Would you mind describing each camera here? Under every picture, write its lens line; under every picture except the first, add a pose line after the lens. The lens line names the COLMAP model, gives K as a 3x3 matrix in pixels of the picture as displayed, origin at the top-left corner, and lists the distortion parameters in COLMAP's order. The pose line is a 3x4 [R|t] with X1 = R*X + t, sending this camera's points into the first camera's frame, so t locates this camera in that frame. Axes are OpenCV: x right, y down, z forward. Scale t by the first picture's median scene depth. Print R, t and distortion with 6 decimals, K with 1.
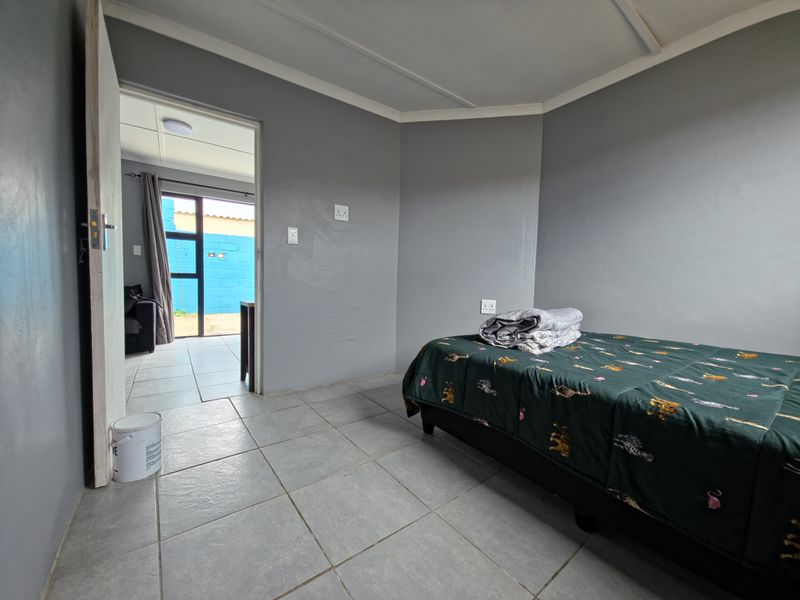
lens RADIAL K [[320.7, 0, 397.1], [0, 320.7, 298.8], [0, 0, 1]] dist [0.012762, -0.007519]
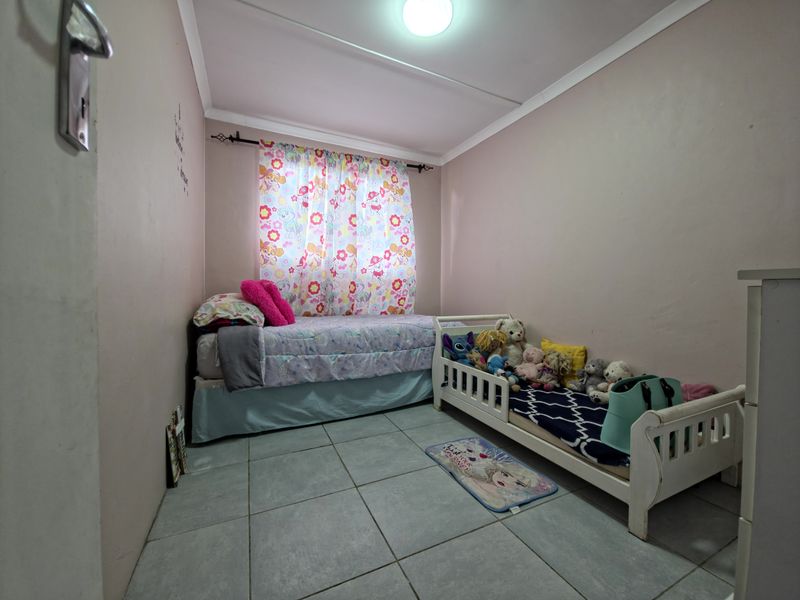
lens RADIAL K [[320.7, 0, 397.1], [0, 320.7, 298.8], [0, 0, 1]] dist [0.012762, -0.007519]
pose [[0.978056, -0.008505, -0.208170, 0.163302], [0.004587, 0.999803, -0.019296, 0.015374], [0.208293, 0.017918, 0.977902, -0.214152]]
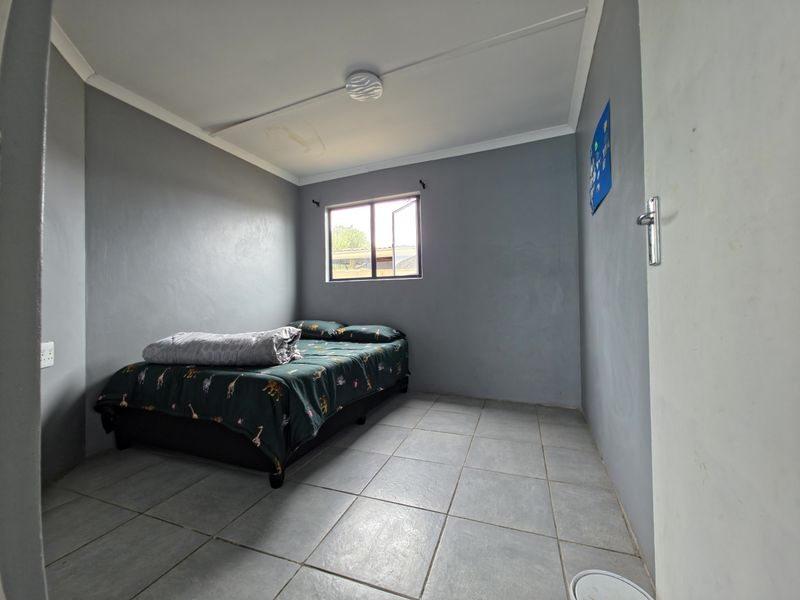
lens RADIAL K [[320.7, 0, 397.1], [0, 320.7, 298.8], [0, 0, 1]] dist [0.012762, -0.007519]
pose [[-0.526324, -0.009983, 0.850226, -0.875911], [0.050656, 0.997787, 0.043073, -0.111401], [-0.848774, 0.065739, -0.524653, 1.264028]]
